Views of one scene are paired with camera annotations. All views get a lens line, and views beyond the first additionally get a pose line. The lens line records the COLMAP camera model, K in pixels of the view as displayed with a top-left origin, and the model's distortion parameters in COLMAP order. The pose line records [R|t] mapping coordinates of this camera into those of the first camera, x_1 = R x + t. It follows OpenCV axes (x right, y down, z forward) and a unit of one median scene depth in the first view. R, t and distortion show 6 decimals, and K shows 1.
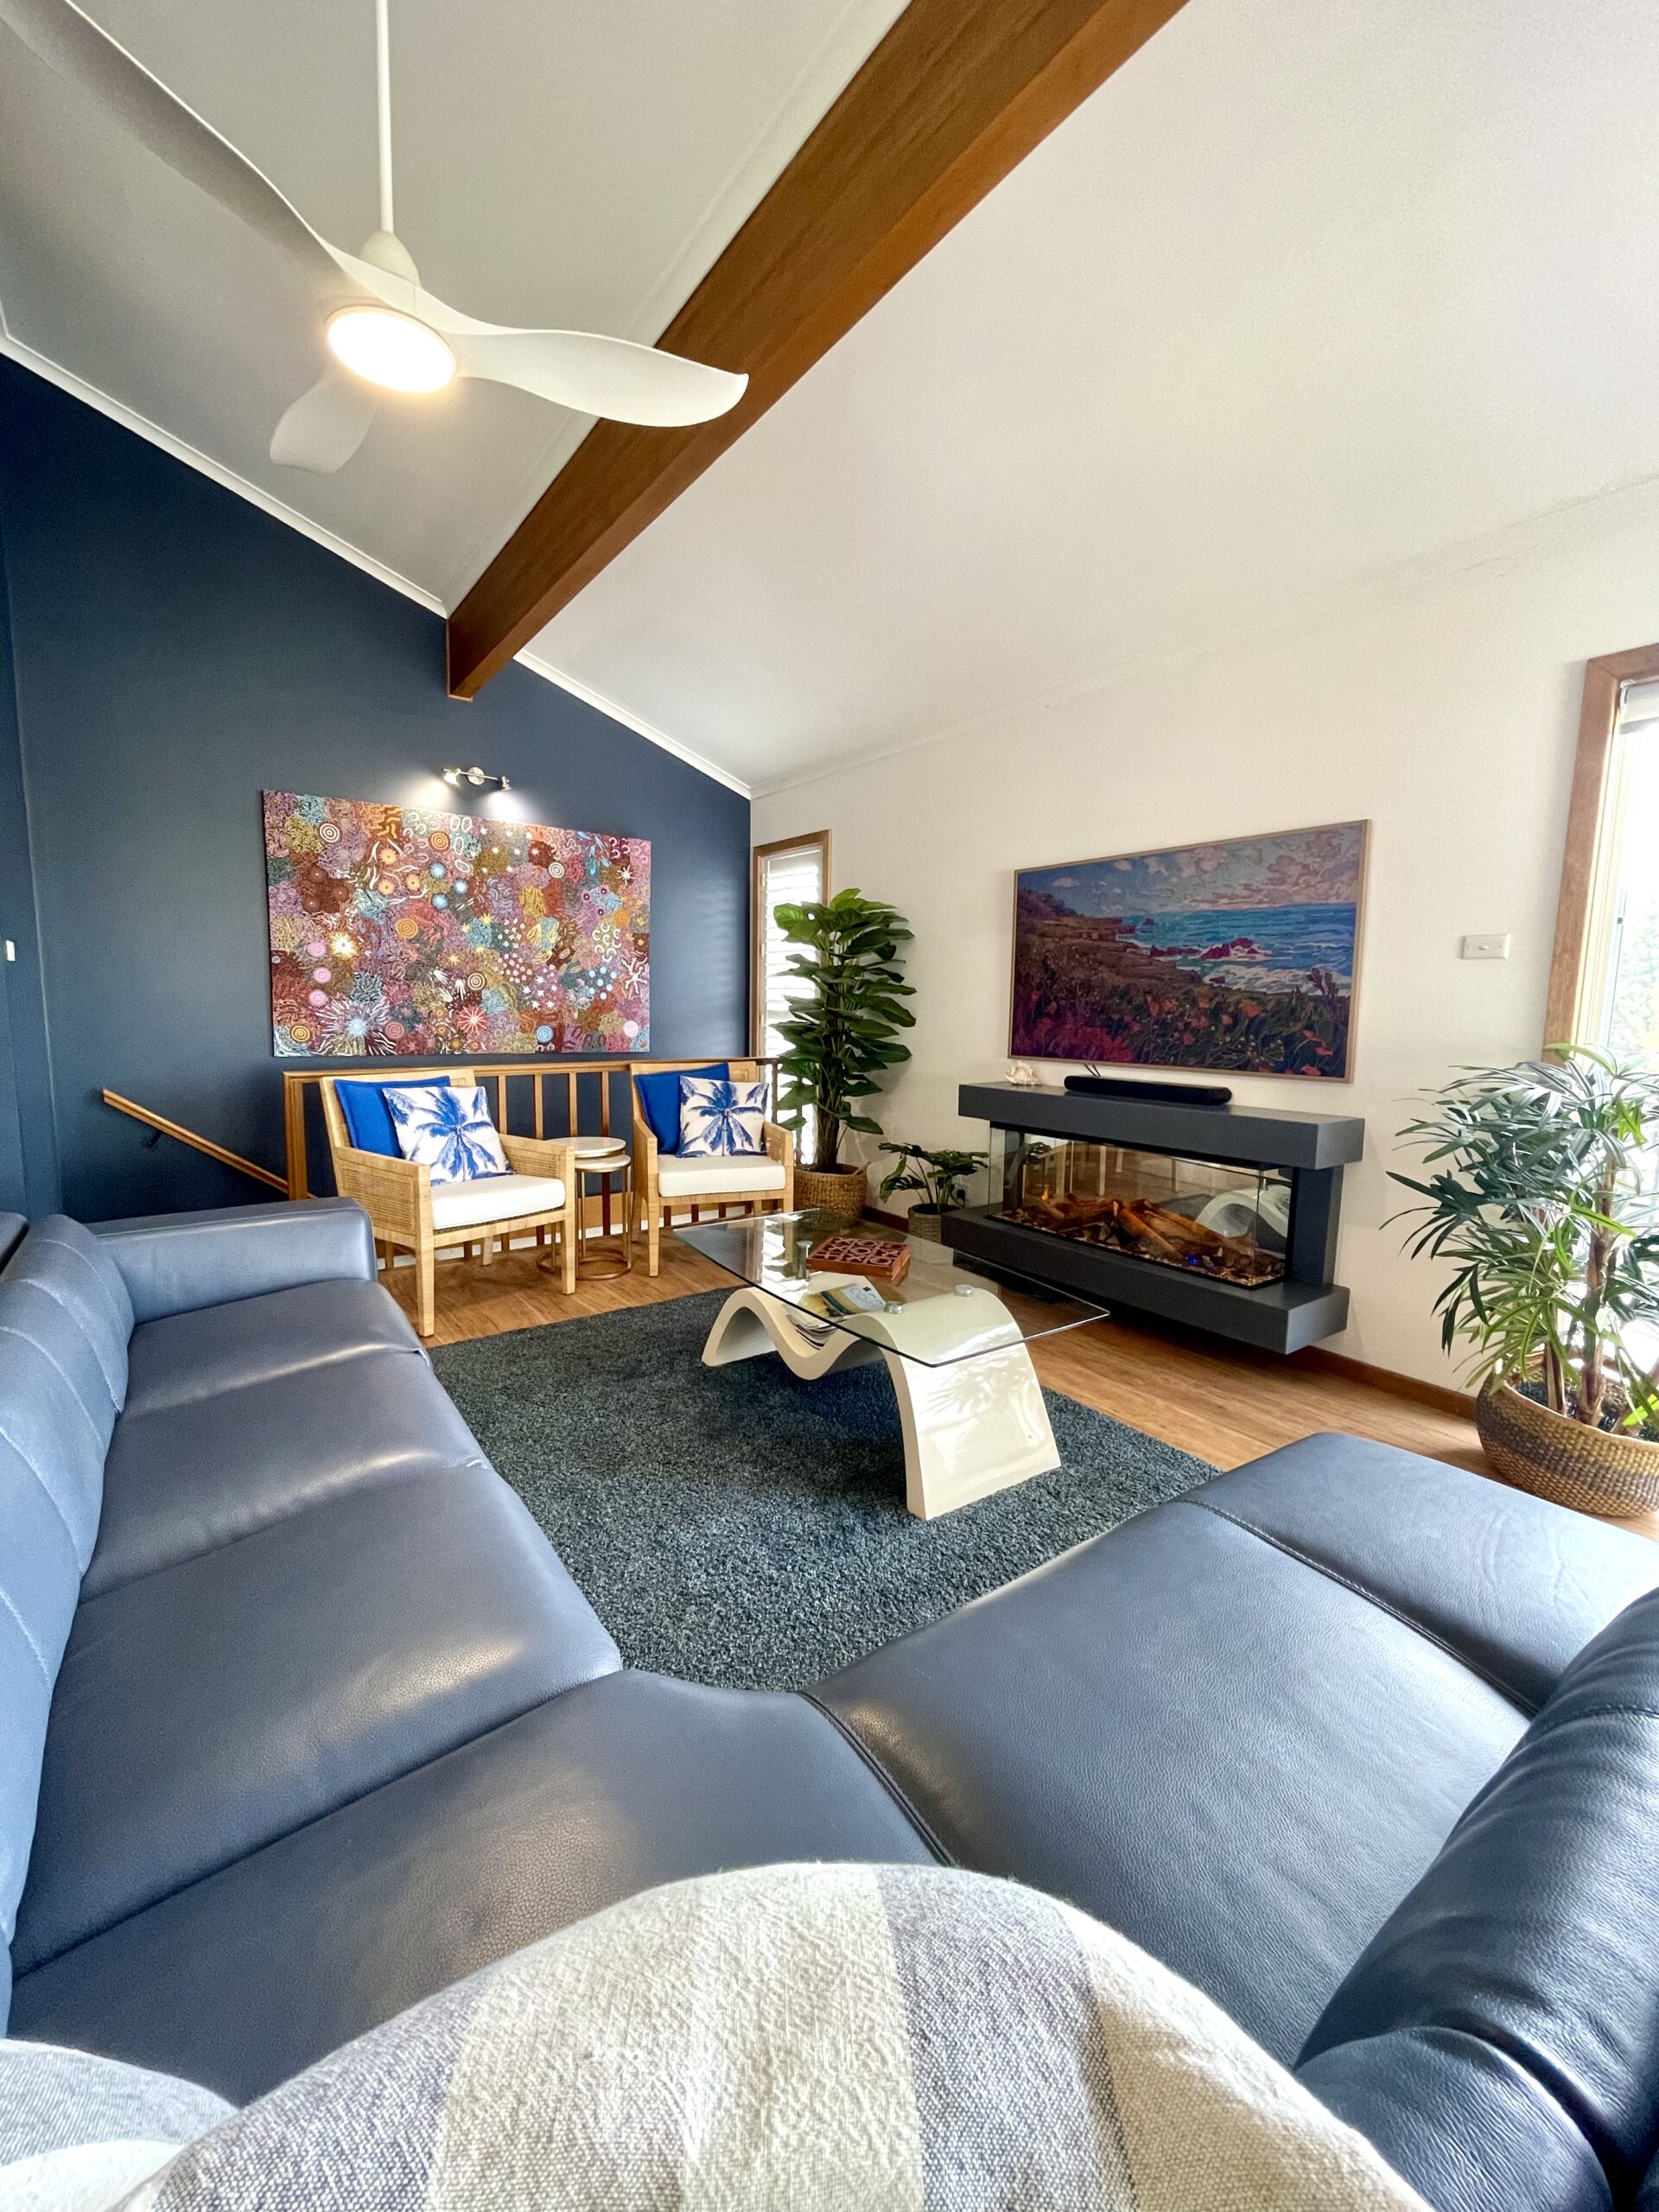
lens RADIAL K [[901.7, 0, 828.1], [0, 901.7, 1106.7], [0, 0, 1]] dist [-0.015096, -0.000120]
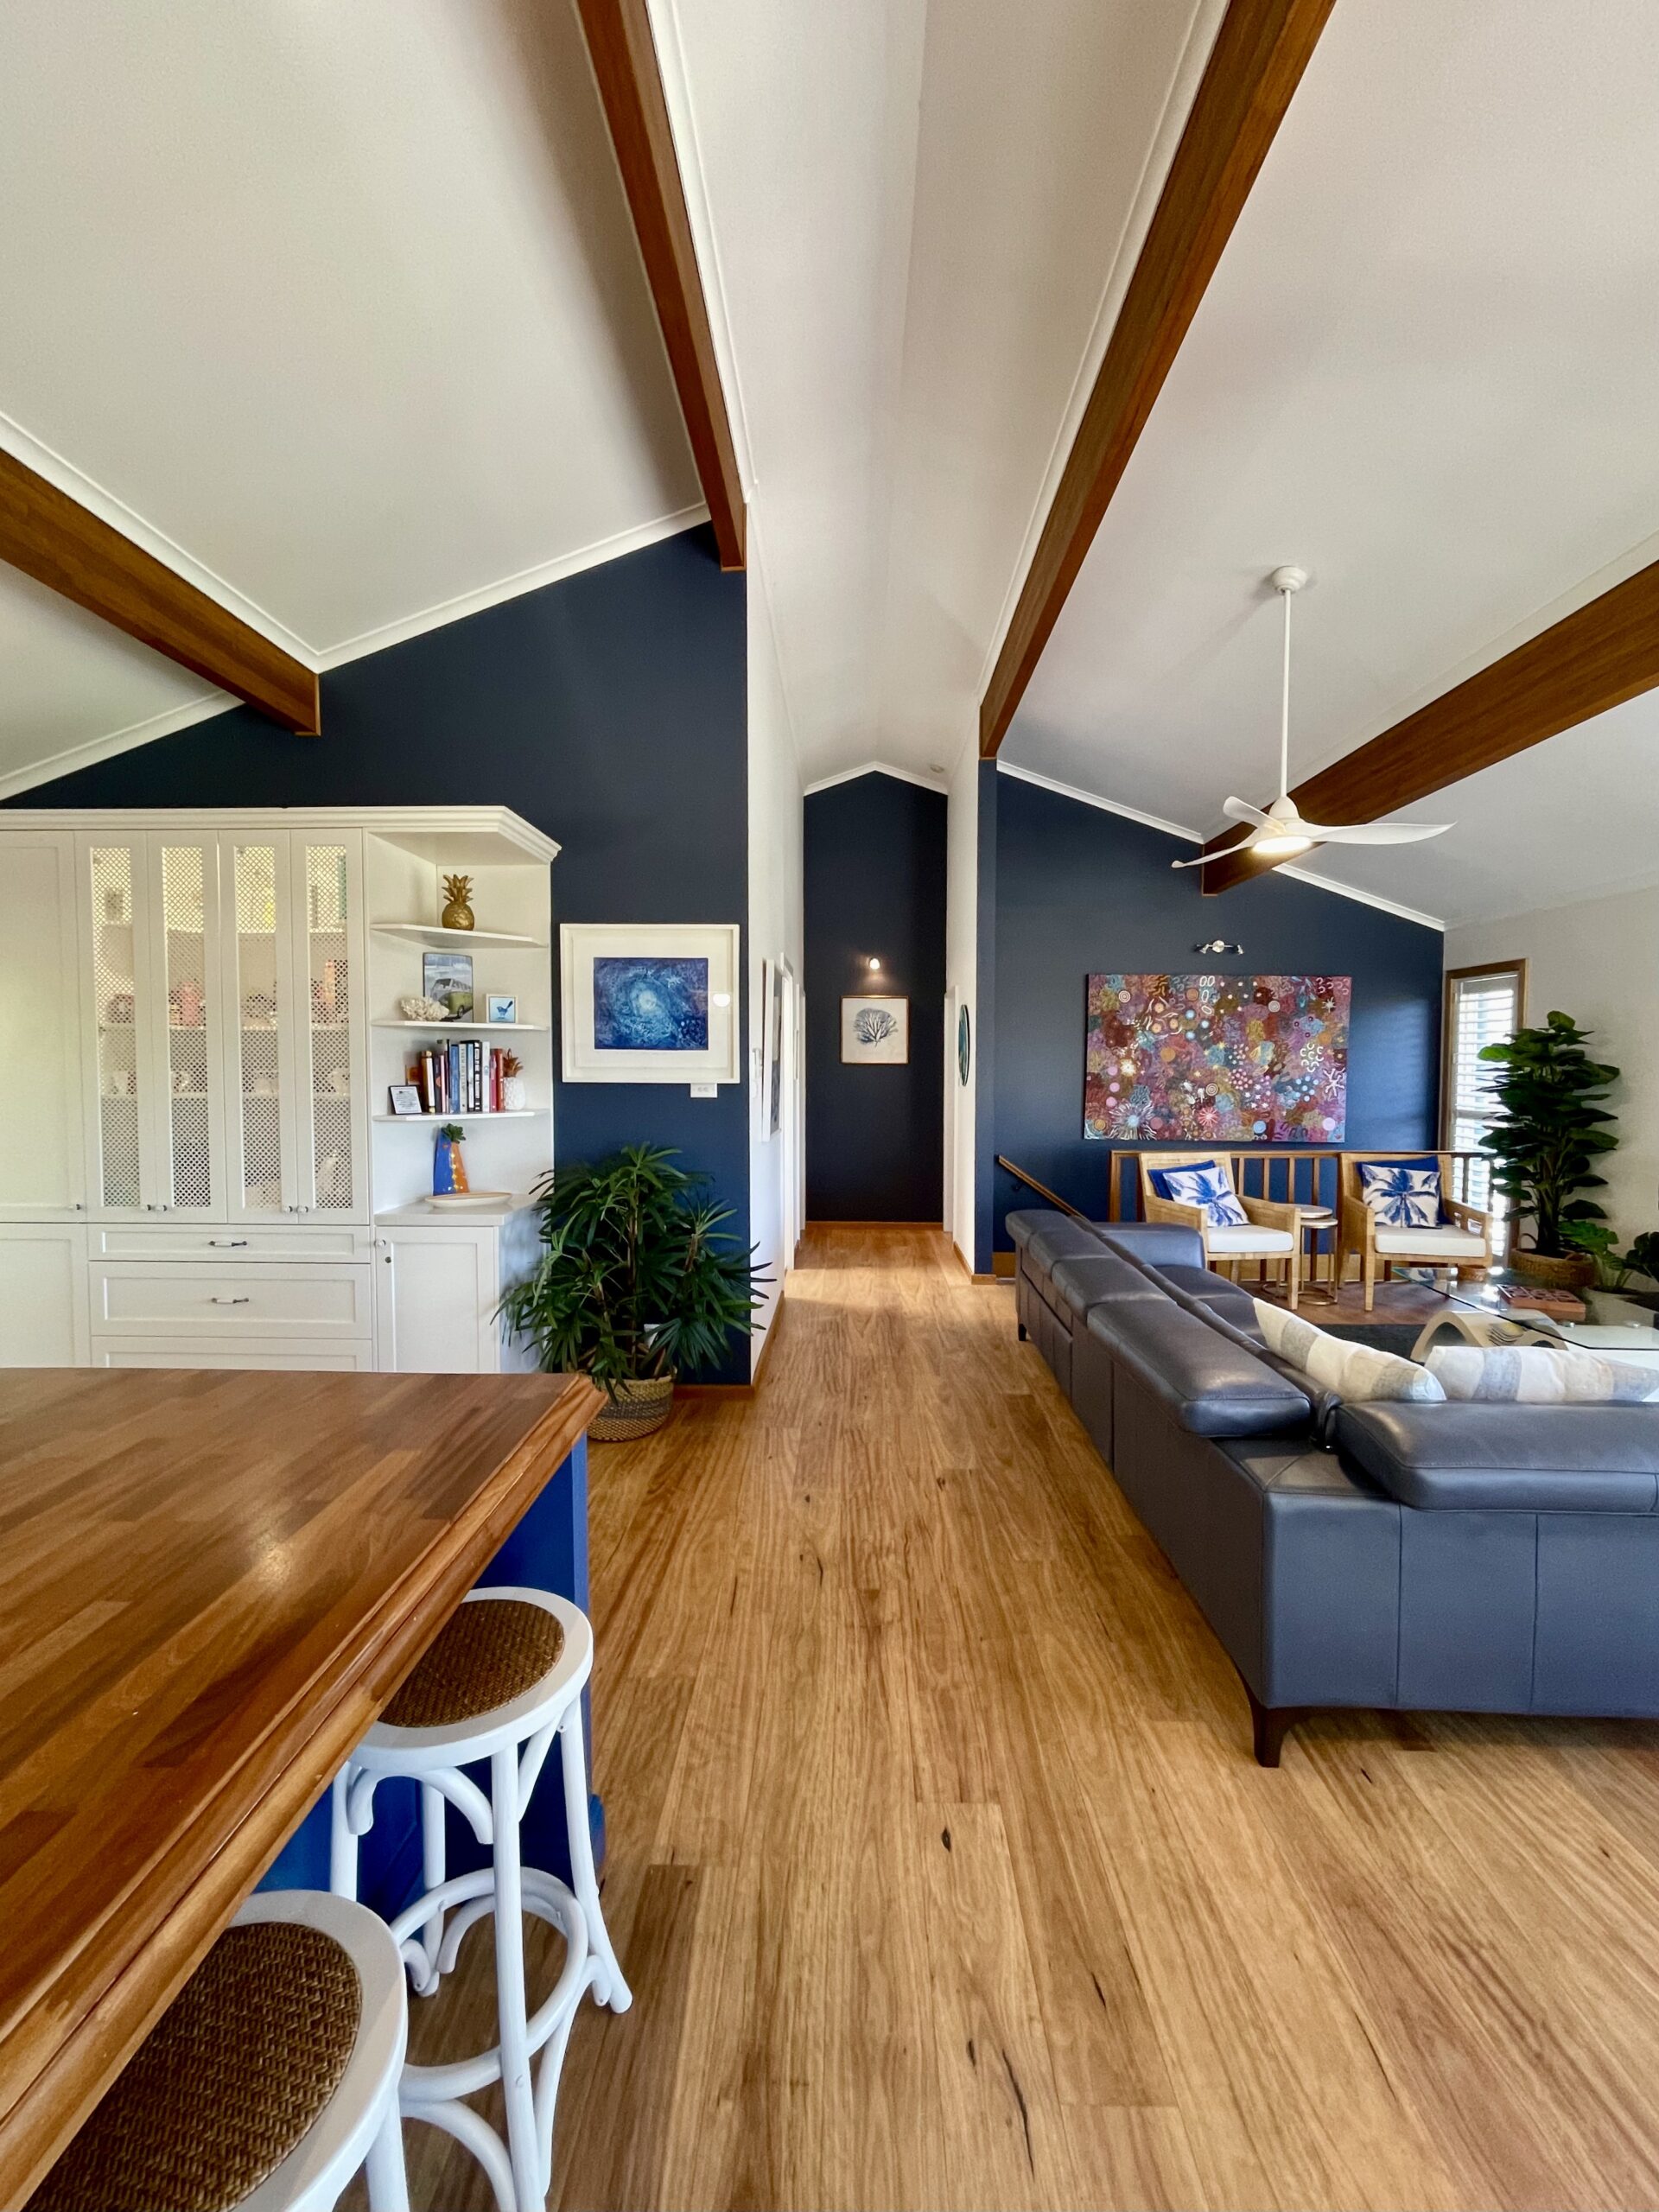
lens RADIAL K [[901.7, 0, 831.1], [0, 901.7, 1129.7], [0, 0, 1]] dist [-0.015096, -0.000120]
pose [[0.795212, 0.027365, -0.605714, -0.007941], [-0.057178, 0.997914, -0.029983, 0.001018], [0.603630, 0.058477, 0.795117, -0.452399]]
